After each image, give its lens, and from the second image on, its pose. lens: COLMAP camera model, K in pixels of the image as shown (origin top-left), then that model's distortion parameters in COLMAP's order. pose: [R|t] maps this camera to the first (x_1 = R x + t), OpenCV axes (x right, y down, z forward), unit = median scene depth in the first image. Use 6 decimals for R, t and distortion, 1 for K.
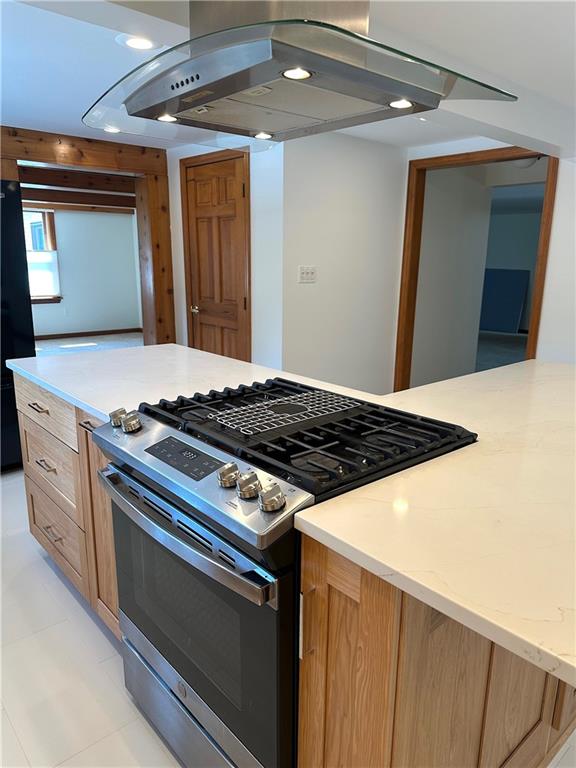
lens RADIAL K [[532.2, 0, 288.0], [0, 532.2, 384.0], [0, 0, 1]] dist [0.083829, -0.134171]
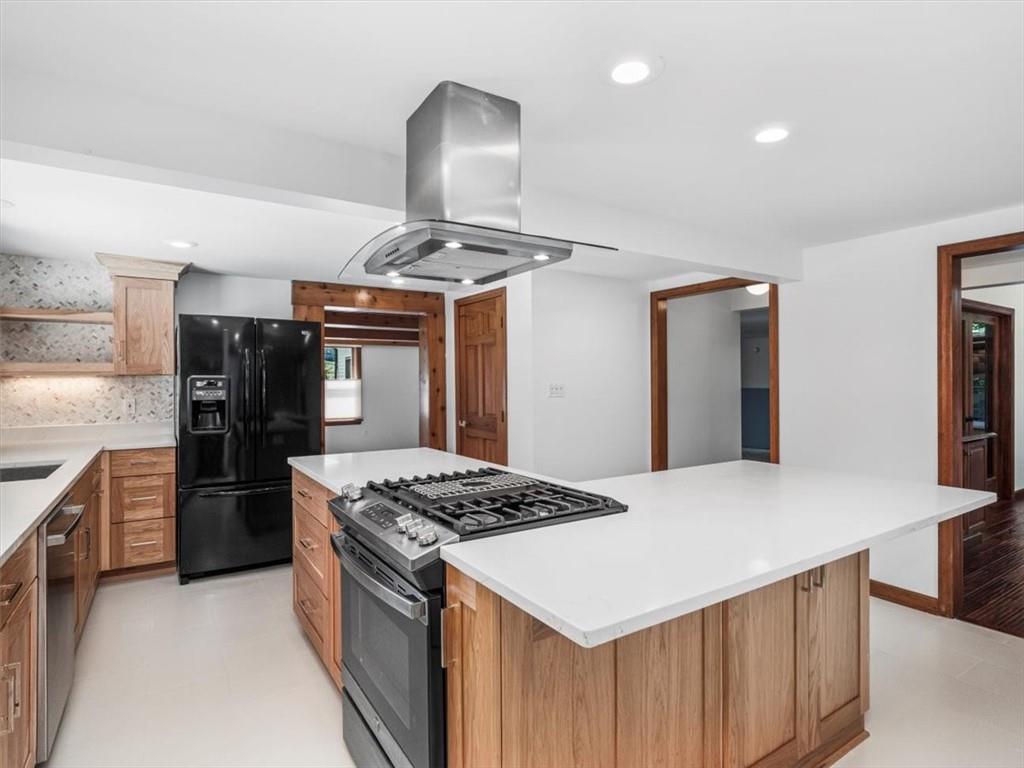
lens RADIAL K [[542.2, 0, 512.0], [0, 542.2, 384.0], [0, 0, 1]] dist [0.004357, 0.000346]
pose [[0.987871, -0.020991, -0.153853, 0.119381], [-0.015533, 0.972492, -0.232417, 0.047729], [0.154500, 0.231988, 0.960370, -0.106631]]
